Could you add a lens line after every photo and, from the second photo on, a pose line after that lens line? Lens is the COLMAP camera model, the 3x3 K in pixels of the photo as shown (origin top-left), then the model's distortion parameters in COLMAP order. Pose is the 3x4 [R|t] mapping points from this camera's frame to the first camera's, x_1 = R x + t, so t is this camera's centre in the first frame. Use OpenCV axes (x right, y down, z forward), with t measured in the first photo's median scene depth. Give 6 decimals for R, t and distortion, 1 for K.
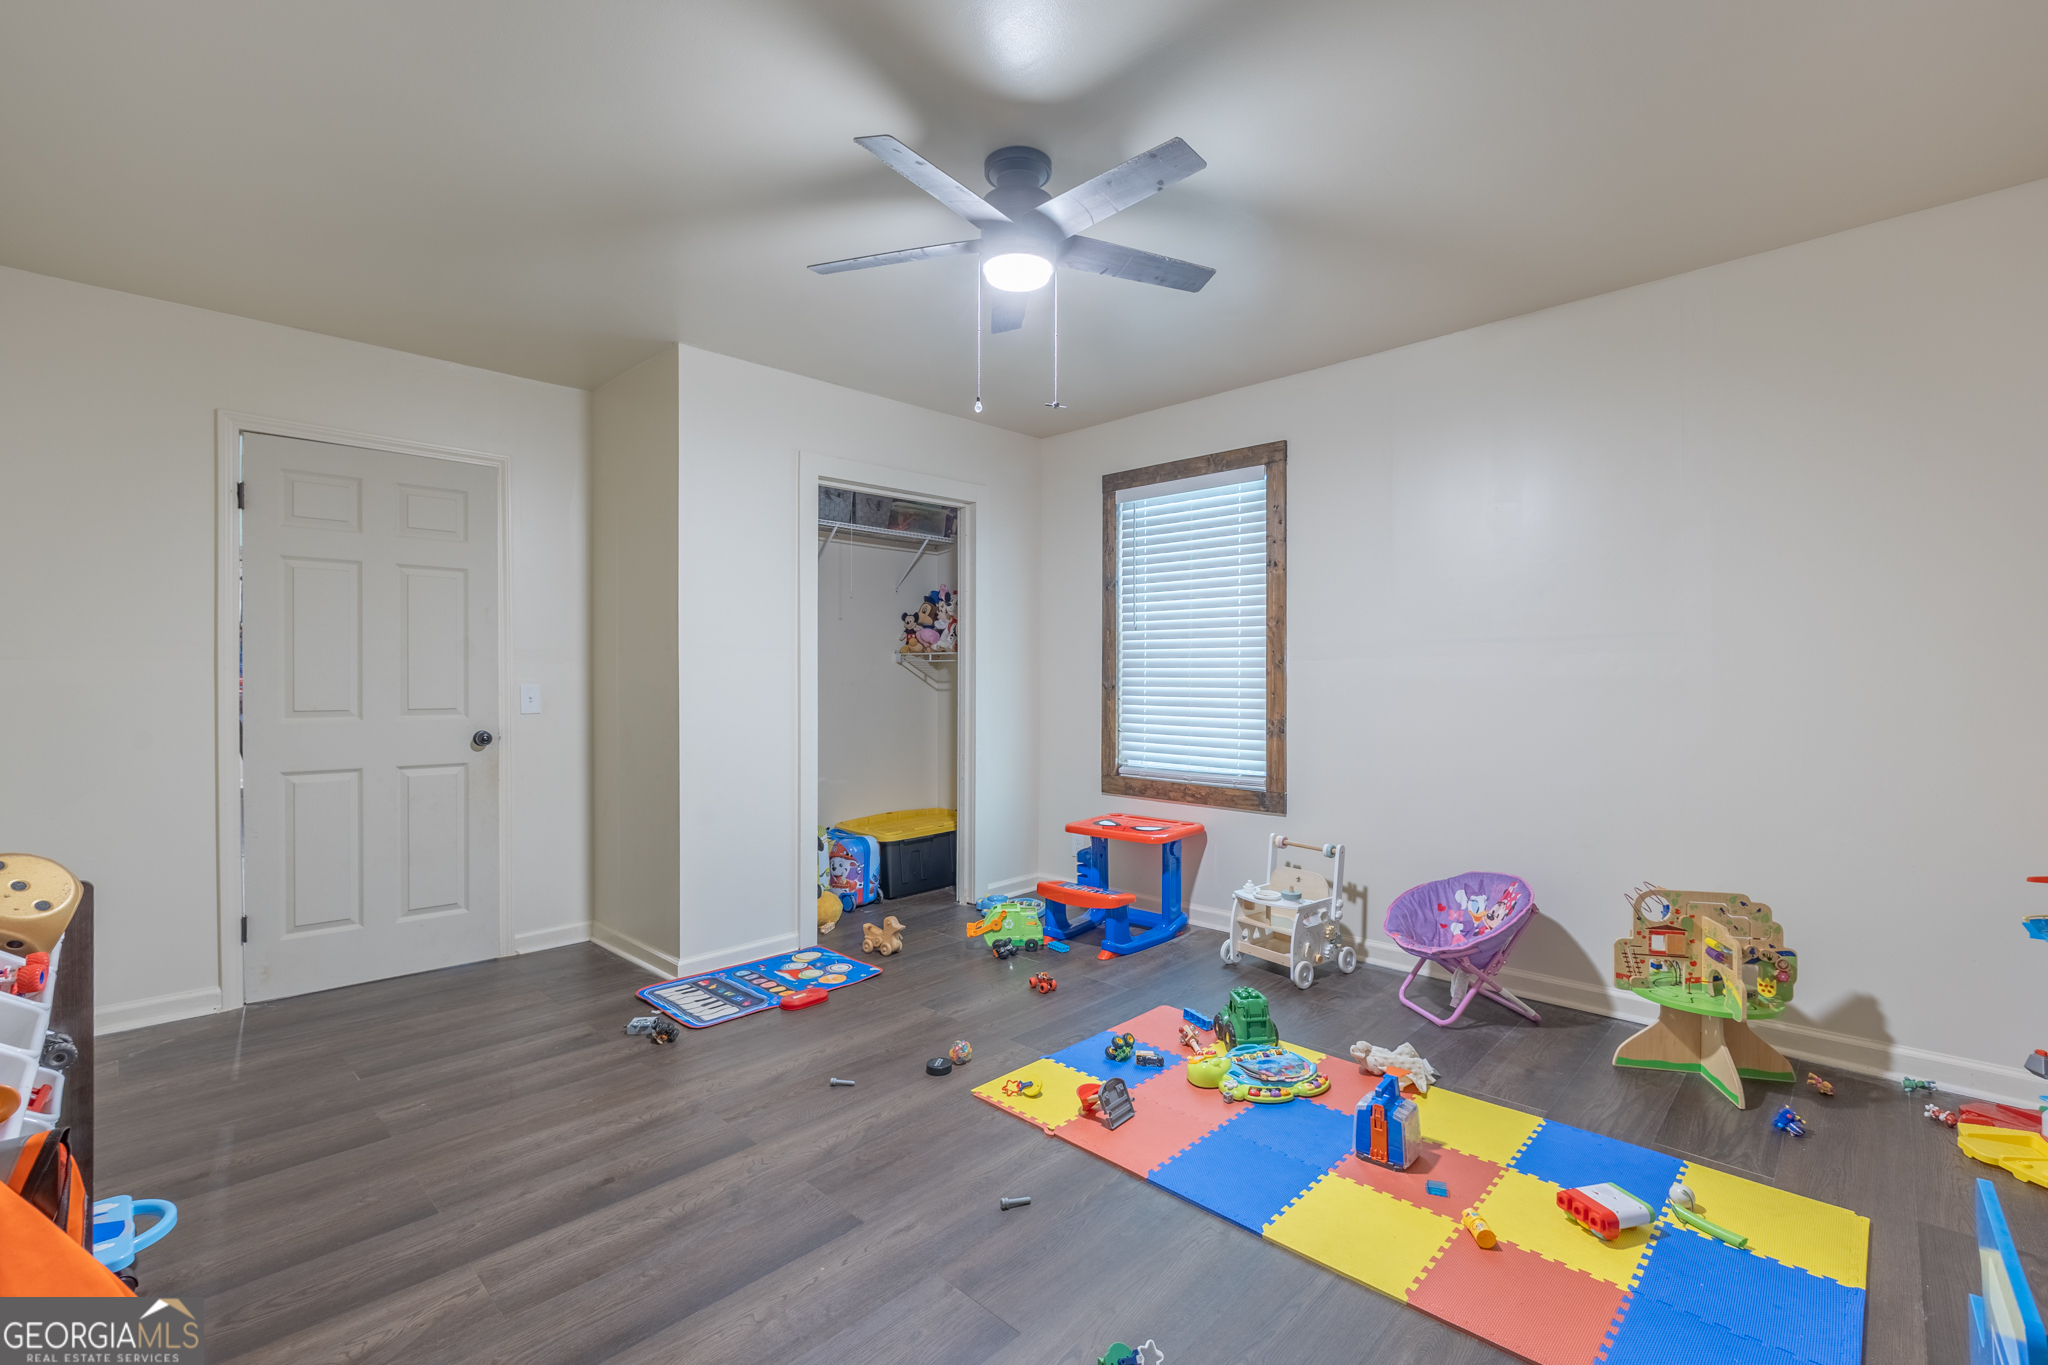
lens RADIAL K [[884.9, 0, 1007.2], [0, 884.9, 680.1], [0, 0, 1]] dist [-0.004355, -0.000226]
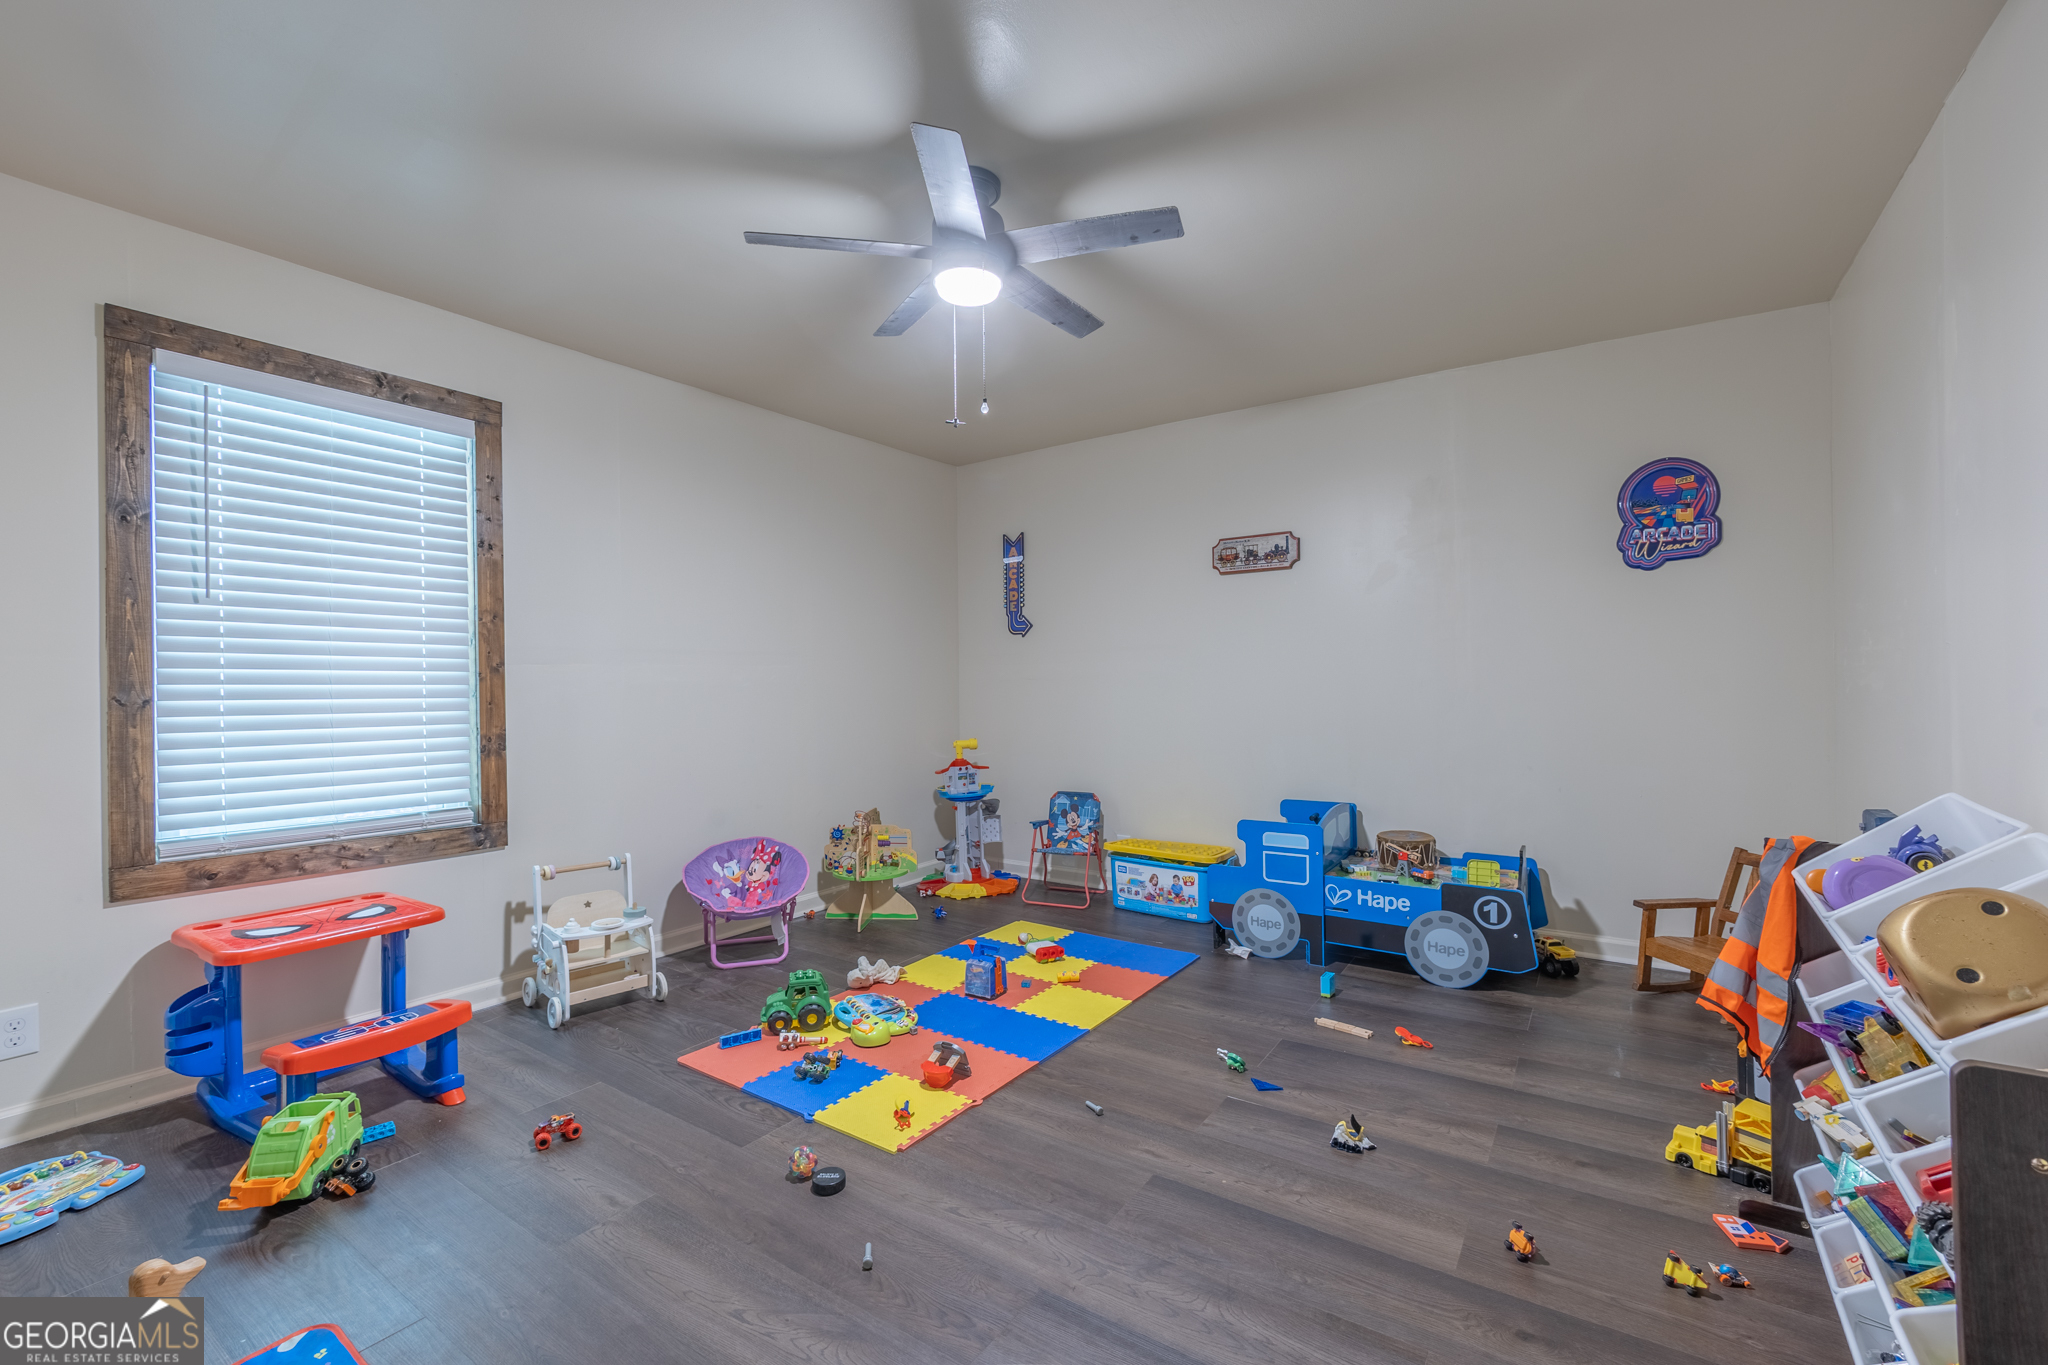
lens RADIAL K [[884.9, 0, 1014.4], [0, 884.9, 677.0], [0, 0, 1]] dist [-0.004355, -0.000226]
pose [[-0.169307, 0.012348, 0.985486, -0.594742], [0.013693, 0.999854, -0.010175, 0.005832], [-0.985468, 0.011772, -0.169451, 0.660586]]
